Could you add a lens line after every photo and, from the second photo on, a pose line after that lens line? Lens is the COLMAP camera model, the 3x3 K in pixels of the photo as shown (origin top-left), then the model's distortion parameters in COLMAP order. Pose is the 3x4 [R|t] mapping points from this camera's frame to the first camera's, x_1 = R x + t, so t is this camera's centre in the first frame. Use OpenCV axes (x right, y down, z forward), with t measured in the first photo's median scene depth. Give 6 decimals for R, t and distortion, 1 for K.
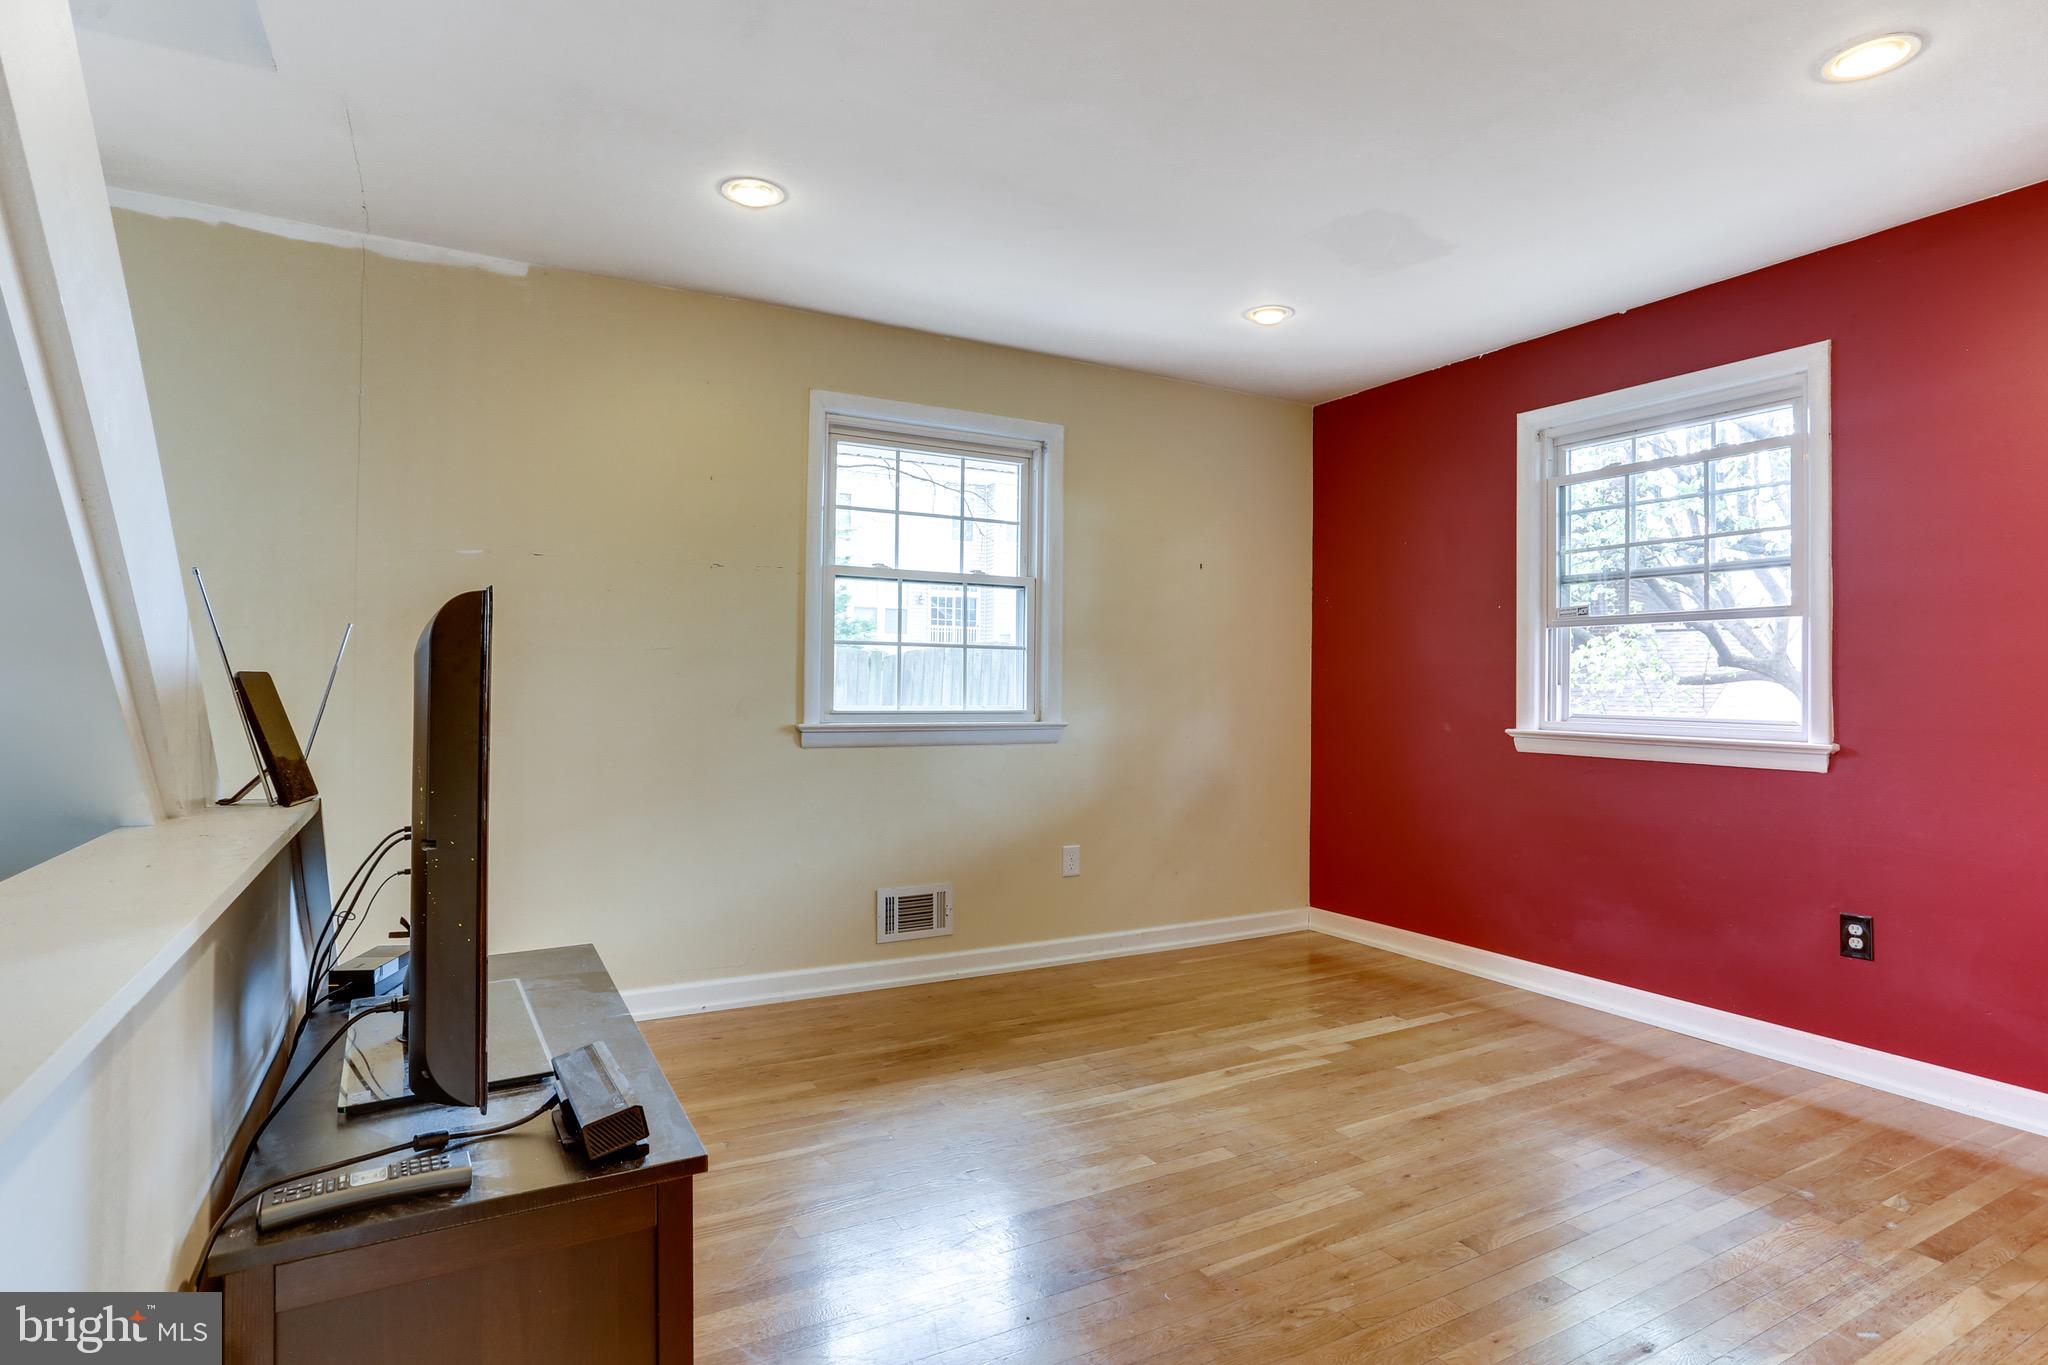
lens RADIAL K [[1039.0, 0, 1023.8], [0, 1039.0, 672.5], [0, 0, 1]] dist [-0.045373, 0.027433]
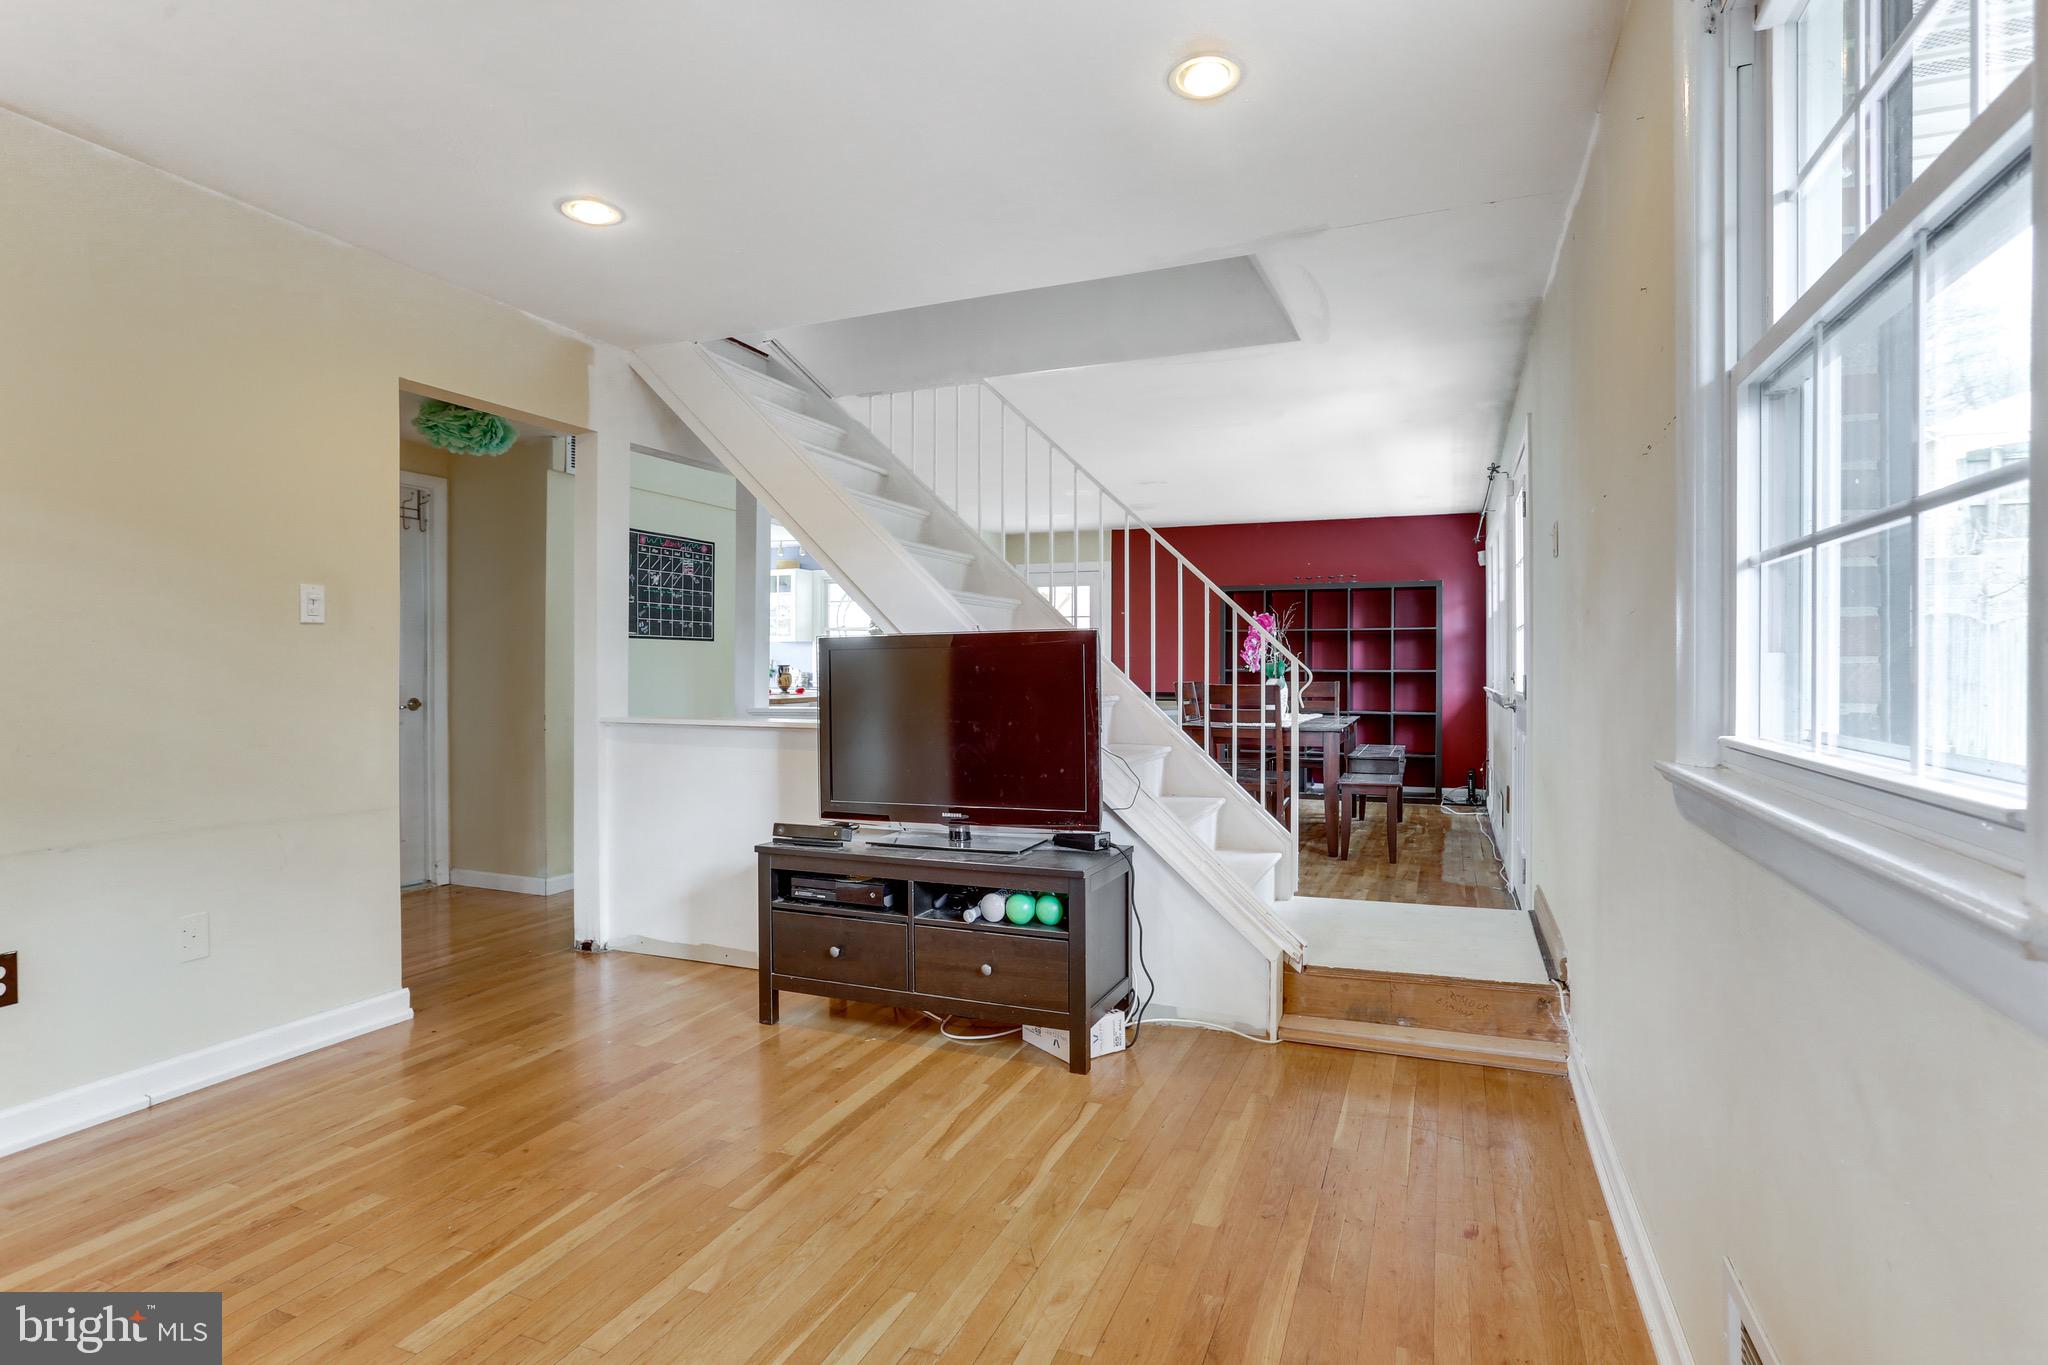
lens RADIAL K [[1039.0, 0, 1023.8], [0, 1039.0, 672.5], [0, 0, 1]] dist [-0.045373, 0.027433]
pose [[-0.783944, -0.003577, -0.620821, 0.283609], [0.002808, 0.999953, -0.009307, 0.014879], [0.620825, -0.009039, -0.783897, 1.221237]]
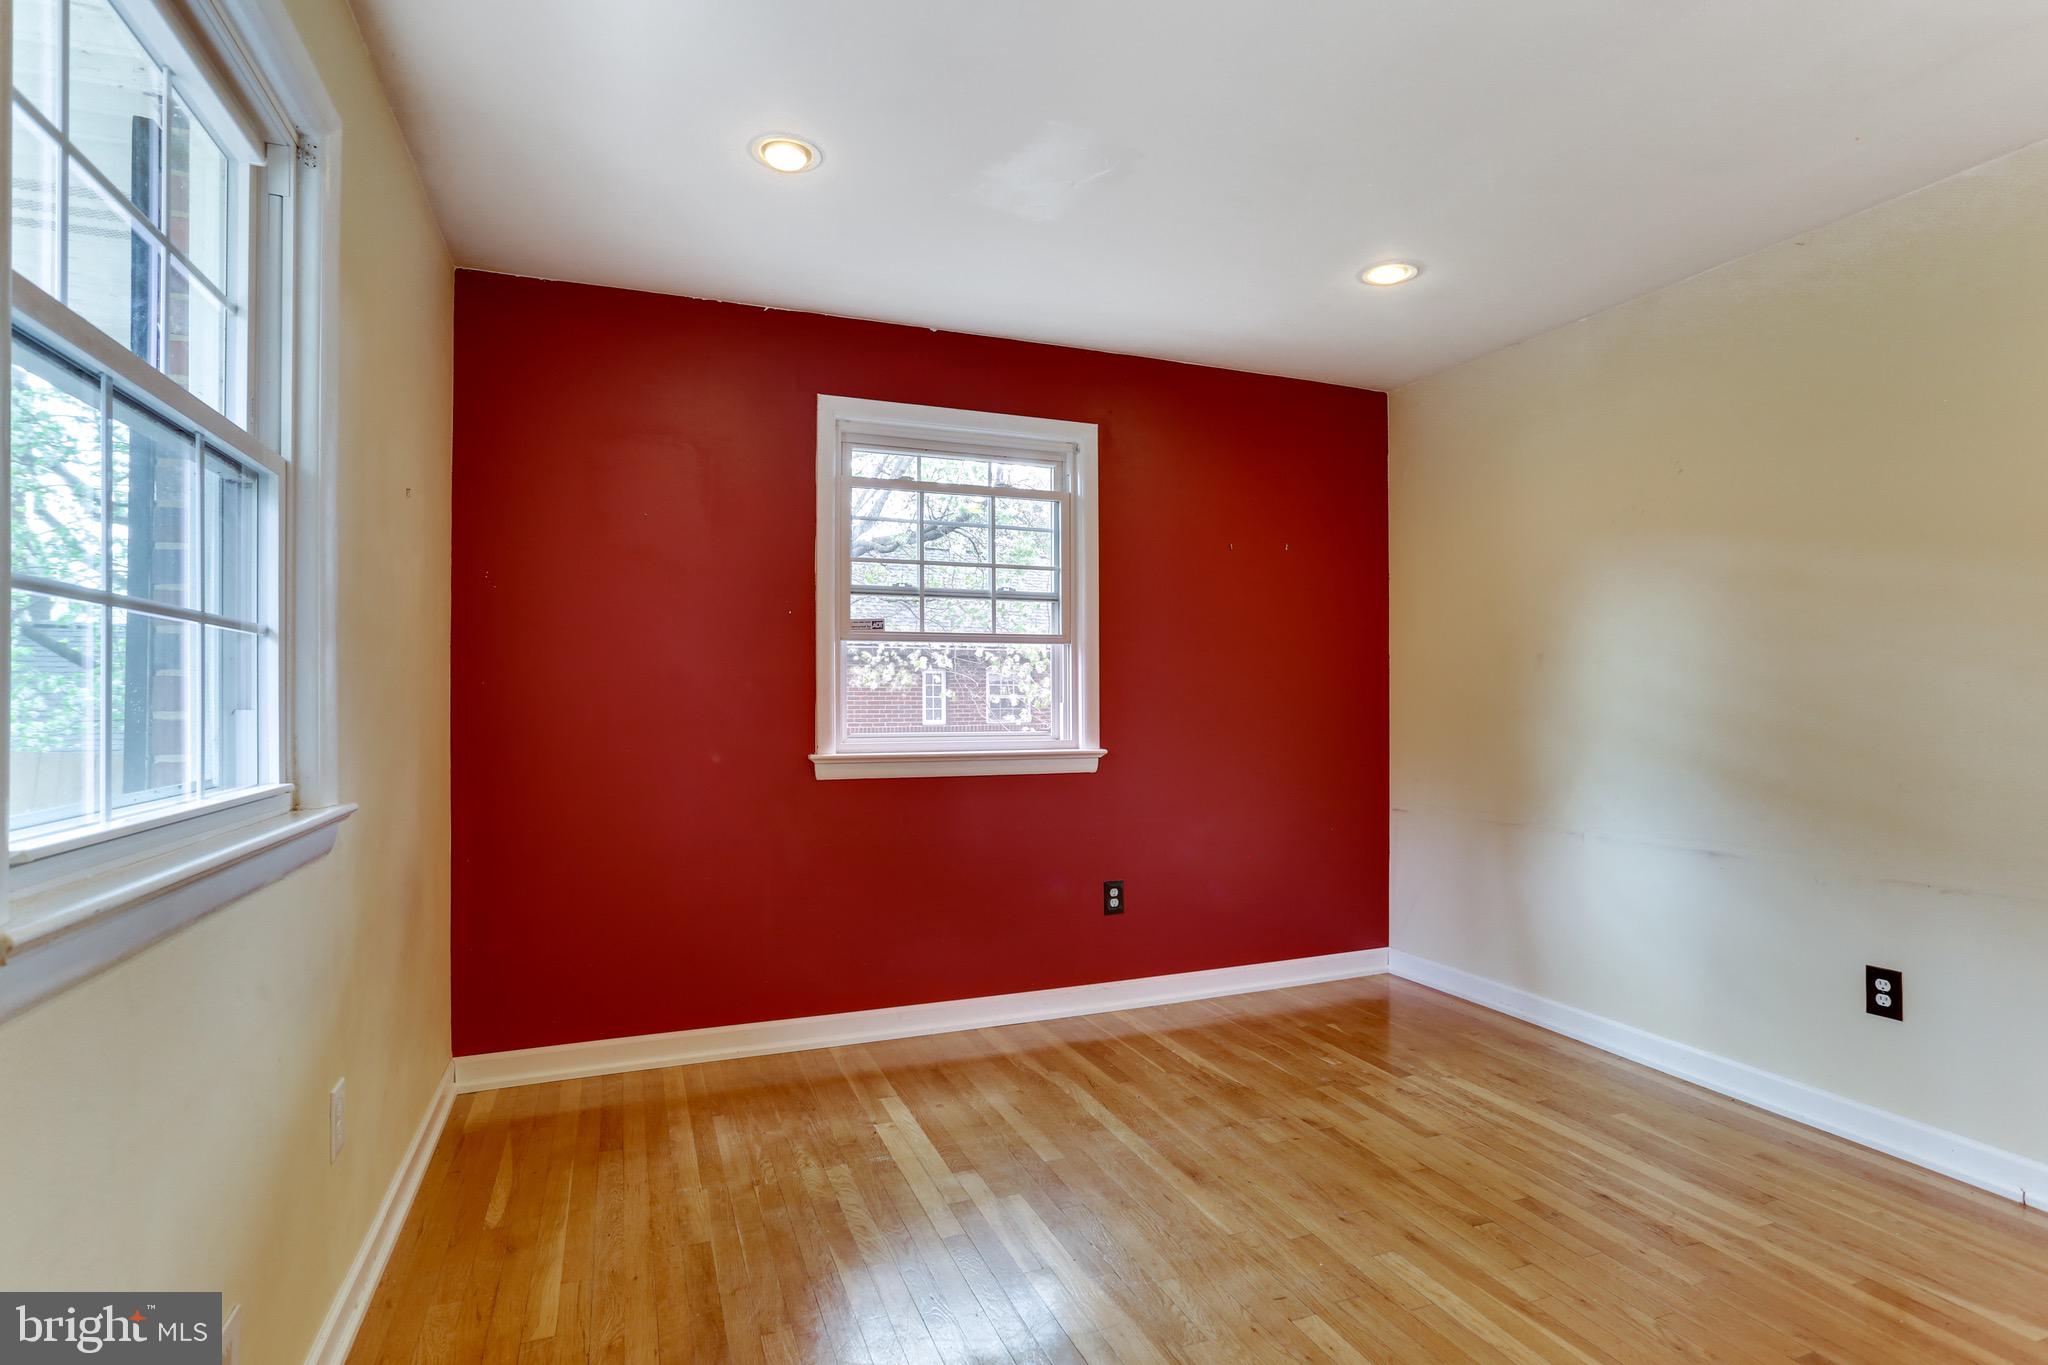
lens RADIAL K [[1044.4, 0, 1048.7], [0, 1044.4, 689.1], [0, 0, 1]] dist [-0.049292, 0.035277]
pose [[0.124268, -0.000171, 0.992249, -0.418298], [-0.008879, 0.999960, 0.001285, -0.003507], [-0.992209, -0.008970, 0.124262, 0.780628]]
